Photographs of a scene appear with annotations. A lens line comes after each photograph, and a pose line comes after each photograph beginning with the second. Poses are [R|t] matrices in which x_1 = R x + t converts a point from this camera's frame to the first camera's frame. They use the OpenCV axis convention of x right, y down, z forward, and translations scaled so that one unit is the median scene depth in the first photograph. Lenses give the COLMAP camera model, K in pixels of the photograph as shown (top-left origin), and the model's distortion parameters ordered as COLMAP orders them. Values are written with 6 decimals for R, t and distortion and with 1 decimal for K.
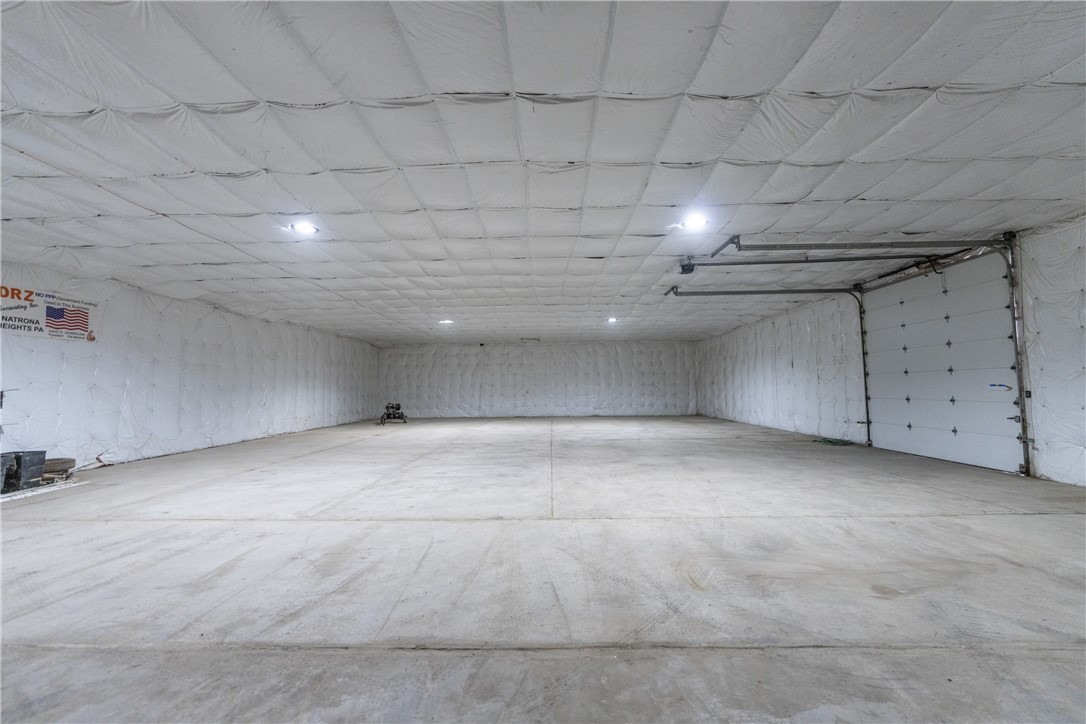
lens RADIAL K [[438.2, 0, 546.7], [0, 438.2, 362.3], [0, 0, 1]] dist [0.000181, -0.000550]
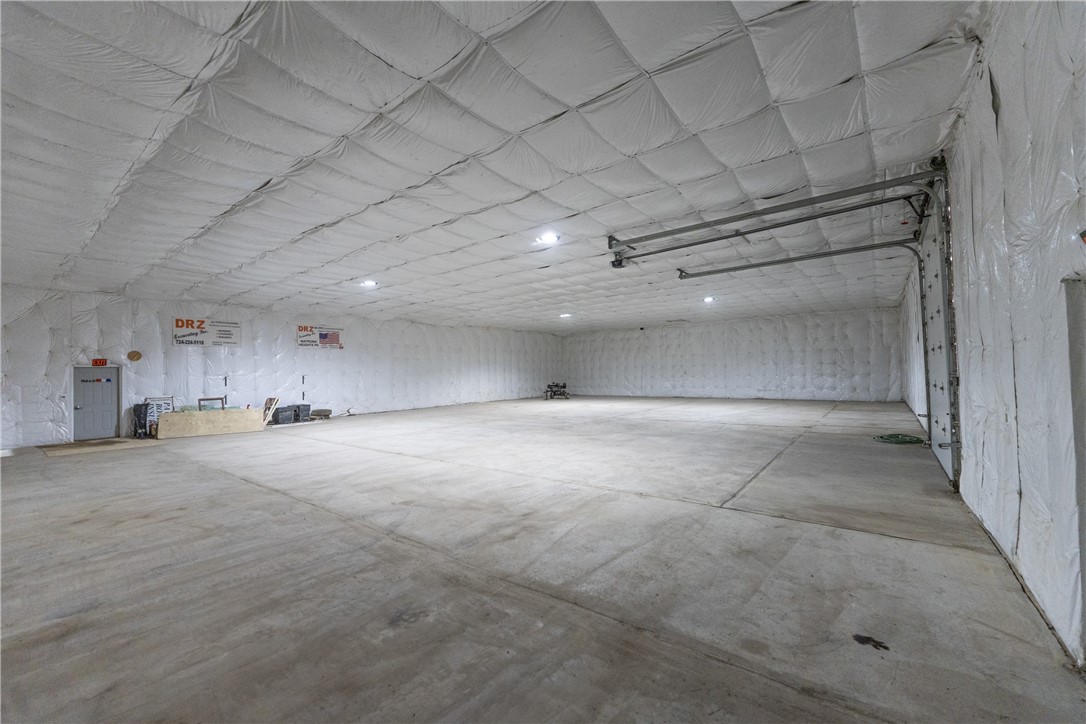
lens RADIAL K [[438.2, 0, 544.9], [0, 438.2, 360.2], [0, 0, 1]] dist [0.000181, -0.000550]
pose [[0.800988, -0.020967, -0.598313, 0.510165], [0.046947, 0.998509, 0.027858, -0.007500], [0.596836, -0.050403, 0.800778, 0.005610]]
